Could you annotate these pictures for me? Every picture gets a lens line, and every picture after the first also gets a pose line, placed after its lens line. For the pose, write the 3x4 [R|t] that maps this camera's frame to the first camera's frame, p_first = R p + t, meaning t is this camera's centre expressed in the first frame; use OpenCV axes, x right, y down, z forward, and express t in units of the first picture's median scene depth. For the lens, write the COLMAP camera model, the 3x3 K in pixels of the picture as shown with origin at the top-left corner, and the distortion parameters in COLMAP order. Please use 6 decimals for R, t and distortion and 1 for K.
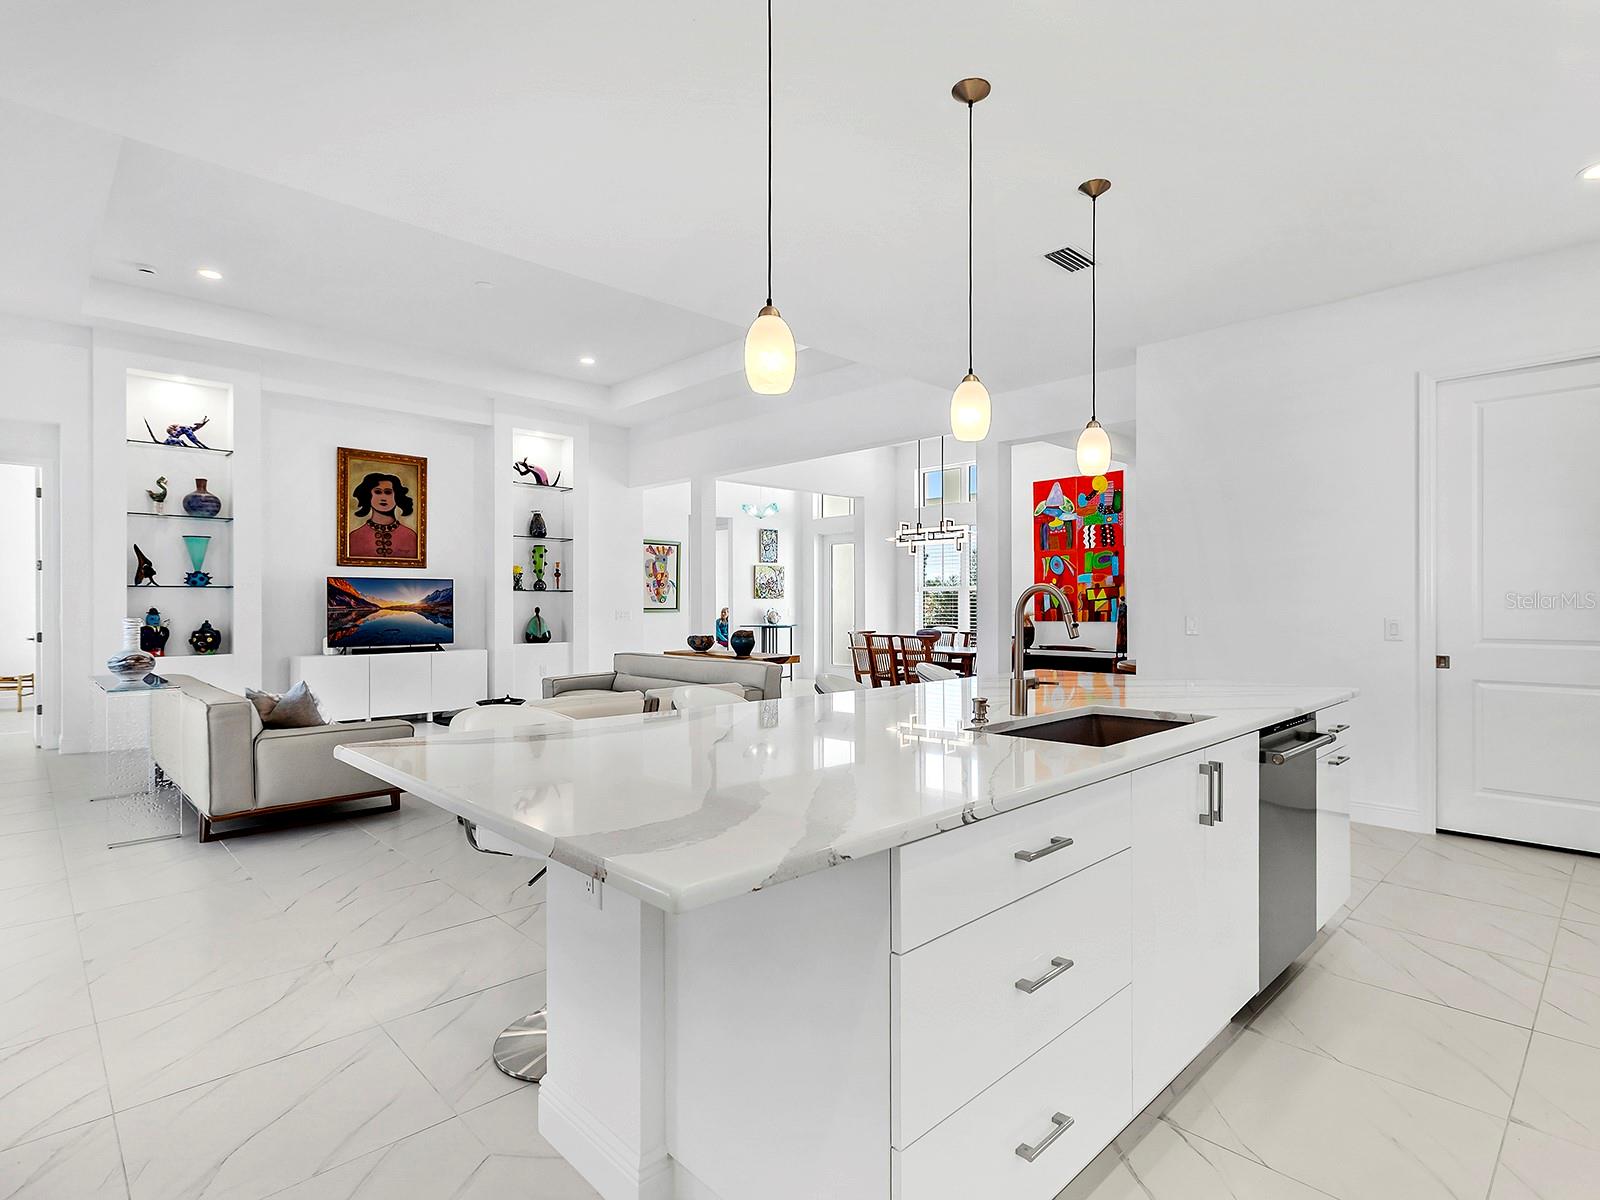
lens RADIAL K [[820.0, 0, 798.5], [0, 820.0, 611.6], [0, 0, 1]] dist [-0.004067, -0.002756]
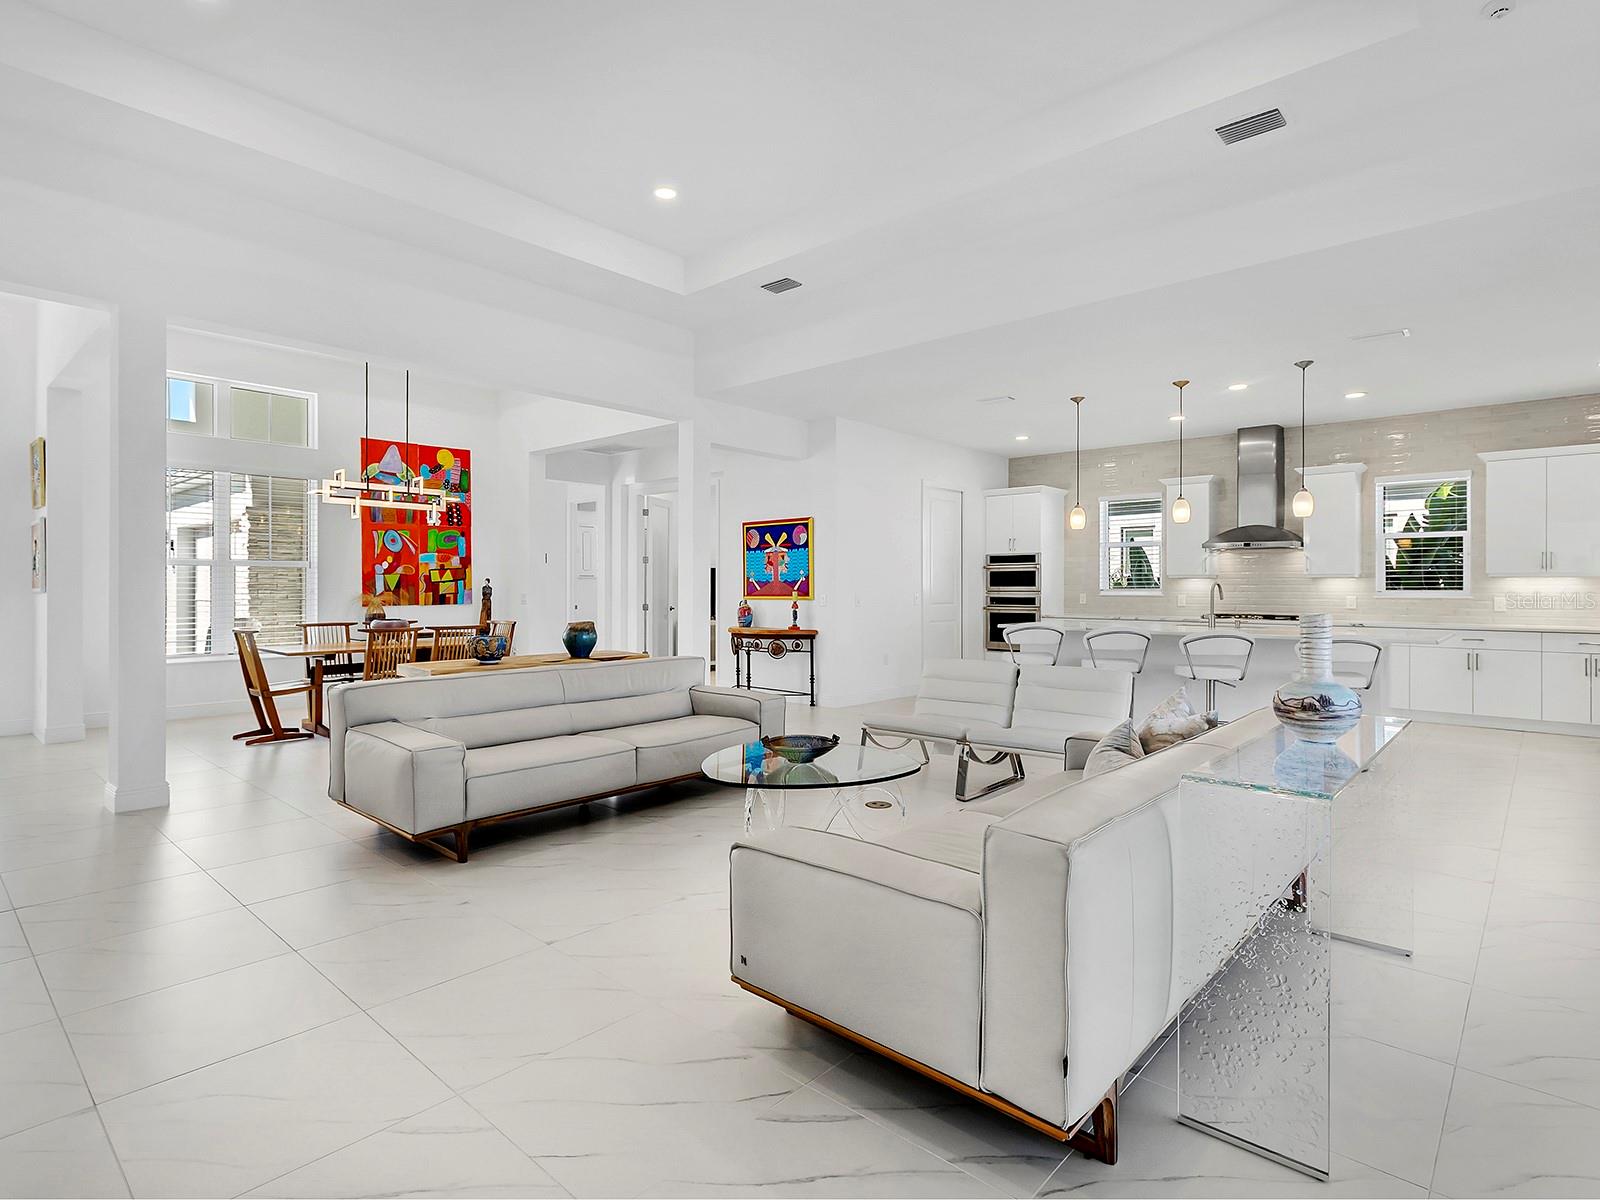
lens RADIAL K [[820.0, 0, 802.8], [0, 820.0, 581.7], [0, 0, 1]] dist [-0.004067, -0.002756]
pose [[-0.077255, 0.003461, 0.997005, -0.659617], [0.005667, 0.999979, -0.003032, -0.009705], [-0.996995, 0.005416, -0.077273, 0.722549]]
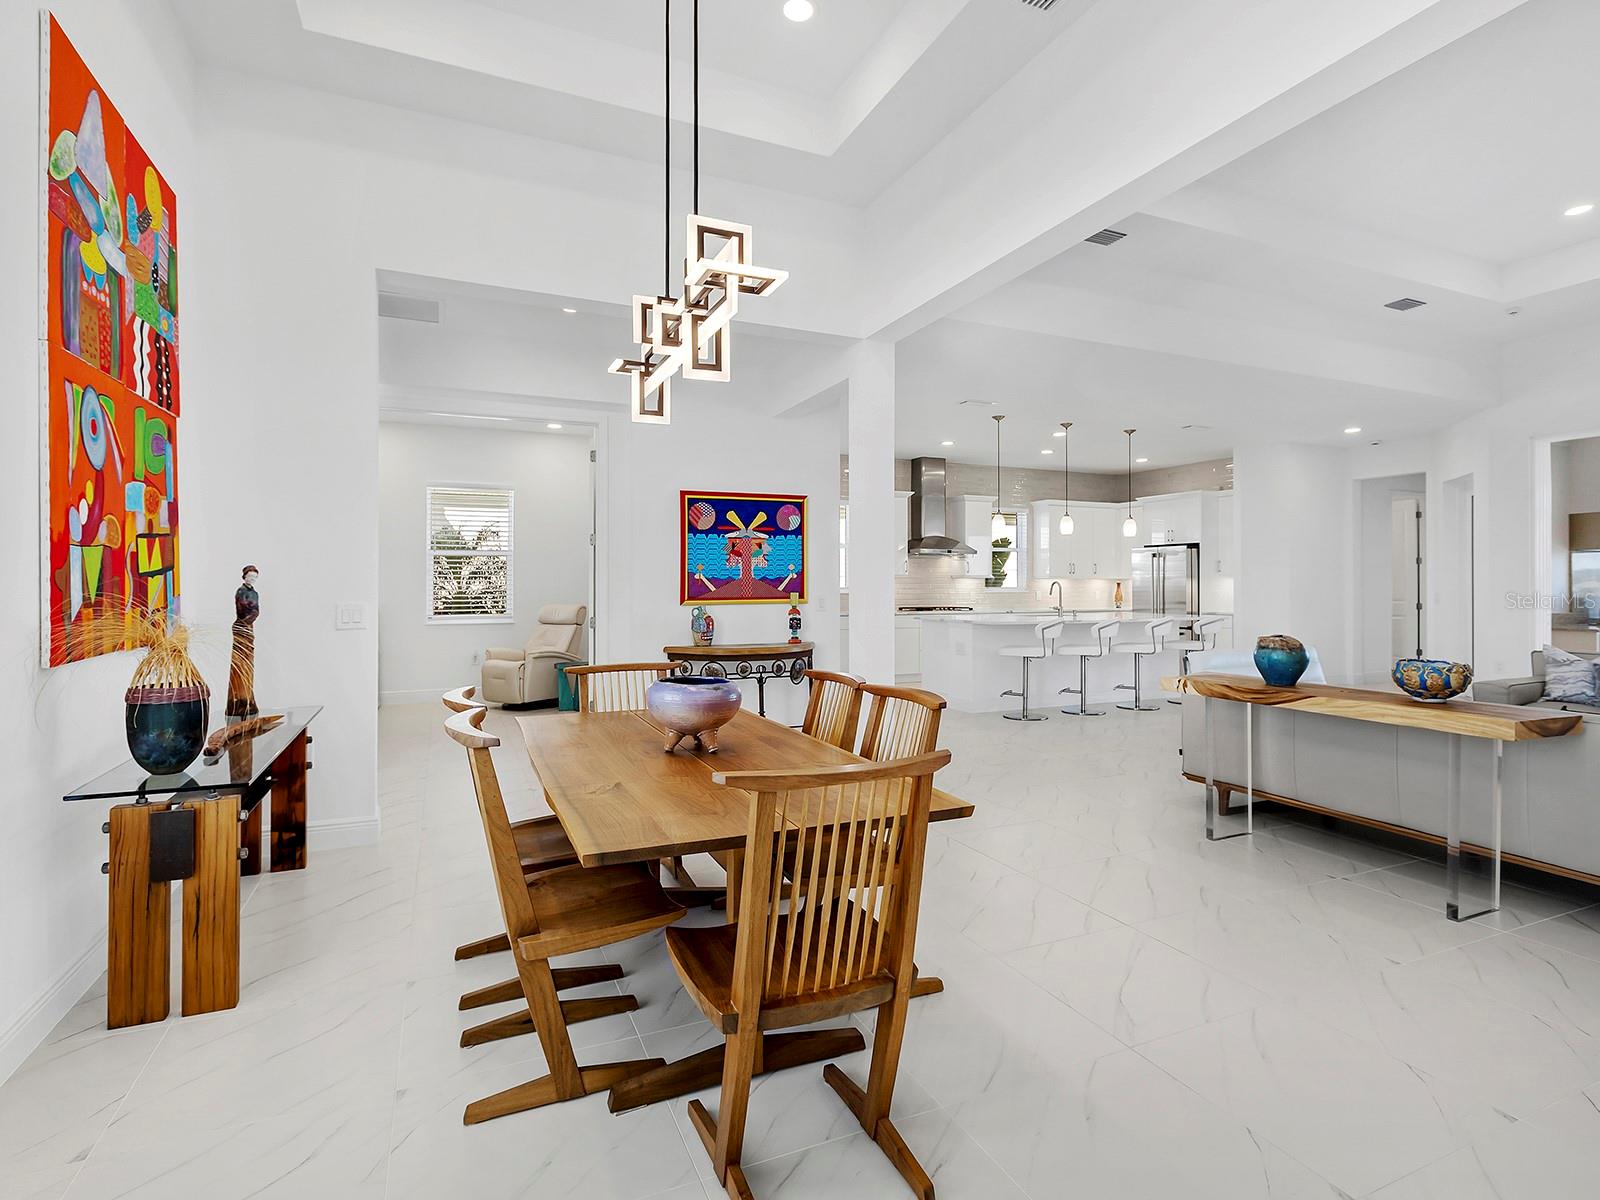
lens RADIAL K [[820.0, 0, 815.4], [0, 820.0, 588.1], [0, 0, 1]] dist [-0.004067, -0.002756]
pose [[-0.945415, -0.001675, 0.325866, 0.034702], [0.001912, 0.999941, 0.010687, -0.012729], [-0.325864, 0.010727, -0.945356, 1.319605]]
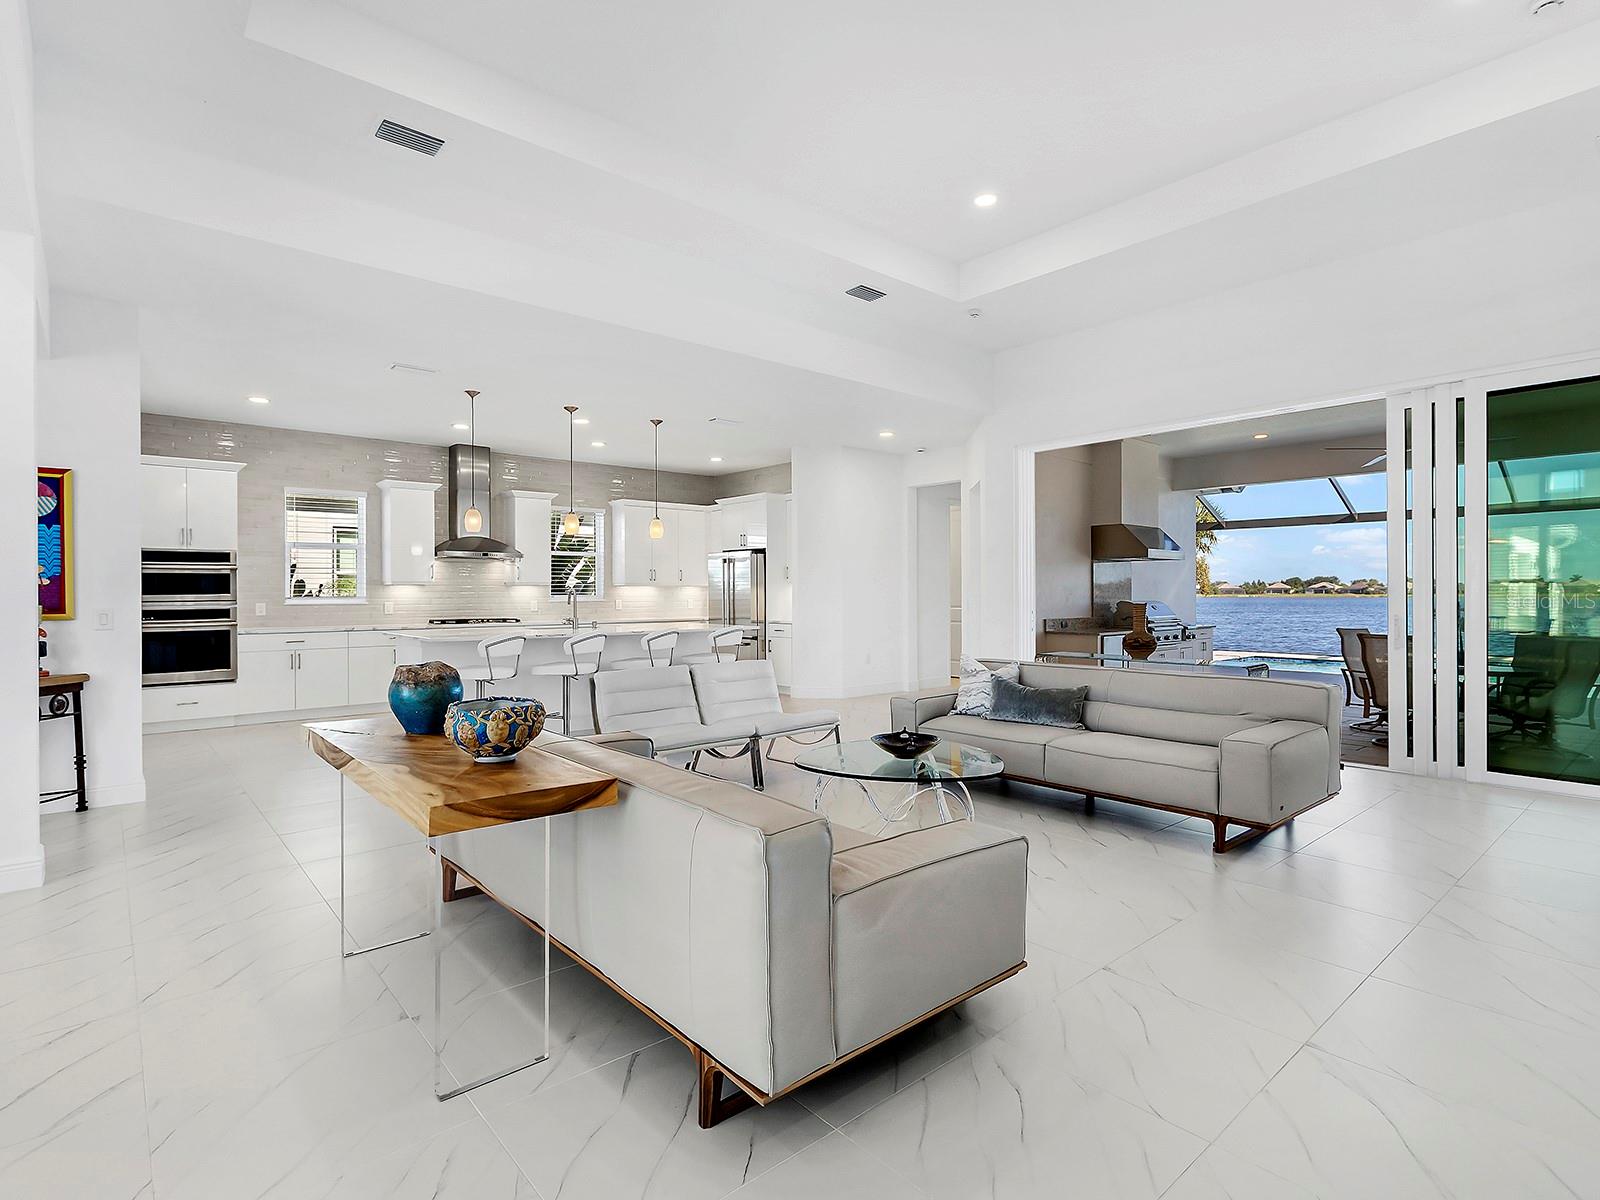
lens RADIAL K [[820.0, 0, 820.6], [0, 820.0, 601.1], [0, 0, 1]] dist [-0.004067, -0.002756]
pose [[-0.999445, 0.001198, 0.033300, -0.213599], [0.001799, 0.999836, 0.018012, -0.011999], [-0.033273, 0.018062, -0.999283, 1.144360]]
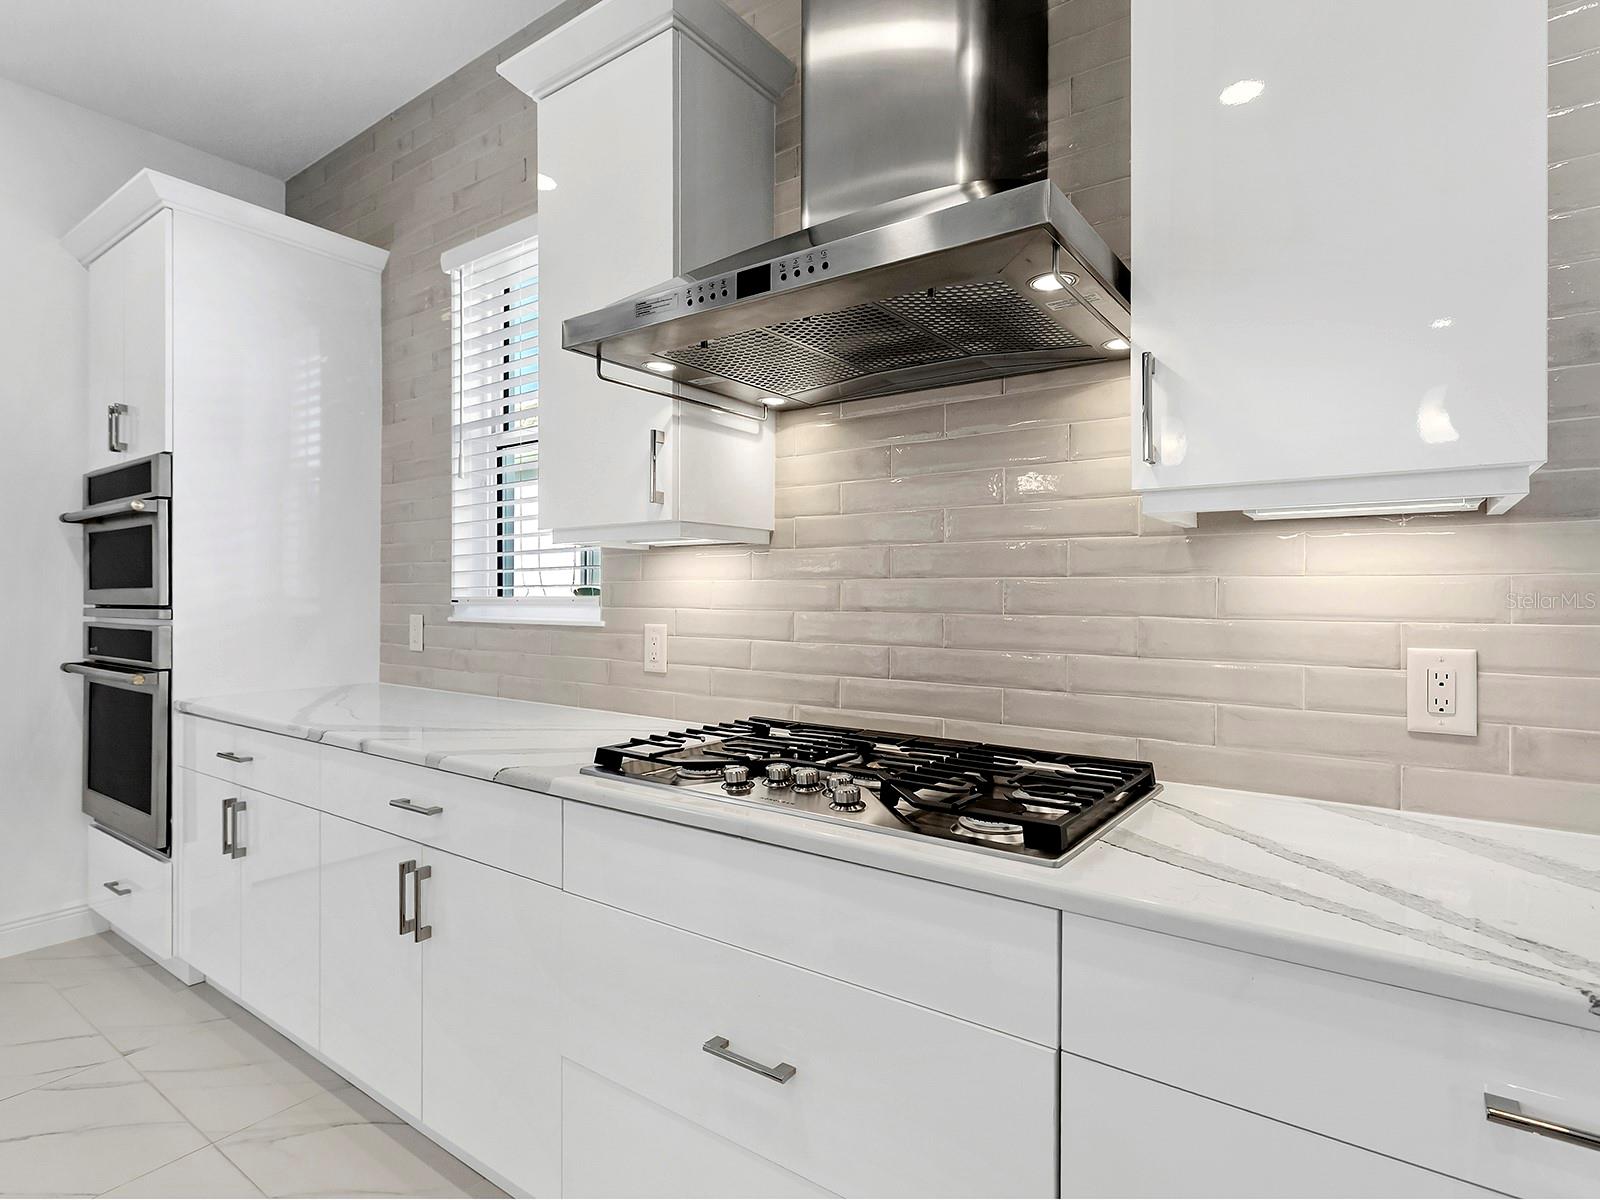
lens RADIAL K [[820.0, 0, 812.4], [0, 820.0, 602.2], [0, 0, 1]] dist [-0.004067, -0.002756]
pose [[-0.197508, -0.010402, 0.980246, 0.106863], [0.005339, 0.999917, 0.011686, -0.002036], [-0.980287, 0.007542, -0.197436, 0.157935]]
